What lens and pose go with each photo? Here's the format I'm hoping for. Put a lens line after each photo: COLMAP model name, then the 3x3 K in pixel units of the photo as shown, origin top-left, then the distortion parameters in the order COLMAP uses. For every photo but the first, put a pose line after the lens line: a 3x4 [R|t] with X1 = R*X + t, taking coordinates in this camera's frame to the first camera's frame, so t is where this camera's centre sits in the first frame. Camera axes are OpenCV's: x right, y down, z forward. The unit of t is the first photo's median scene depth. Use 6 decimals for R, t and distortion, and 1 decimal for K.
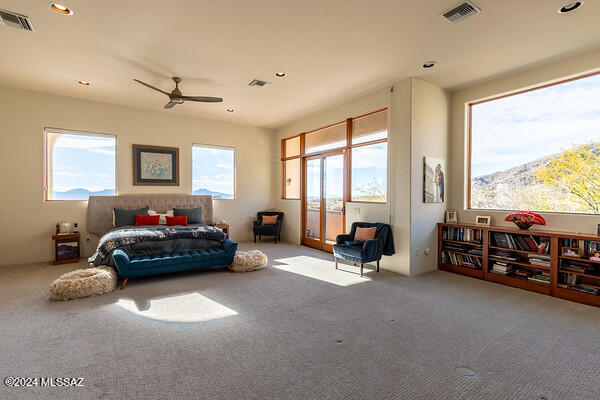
lens RADIAL K [[271.2, 0, 301.5], [0, 271.2, 195.9], [0, 0, 1]] dist [0.002462, 0.000703]
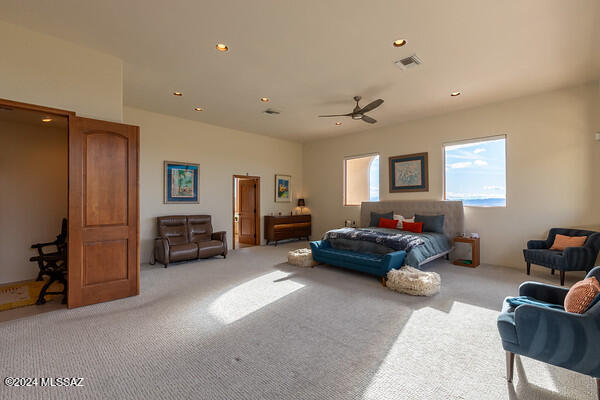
lens RADIAL K [[271.2, 0, 301.5], [0, 271.2, 195.9], [0, 0, 1]] dist [0.002462, 0.000703]
pose [[0.189544, -0.023675, -0.981587, 0.430617], [-0.001874, 0.999699, -0.024474, 0.003273], [0.981870, 0.006478, 0.189443, 0.409975]]
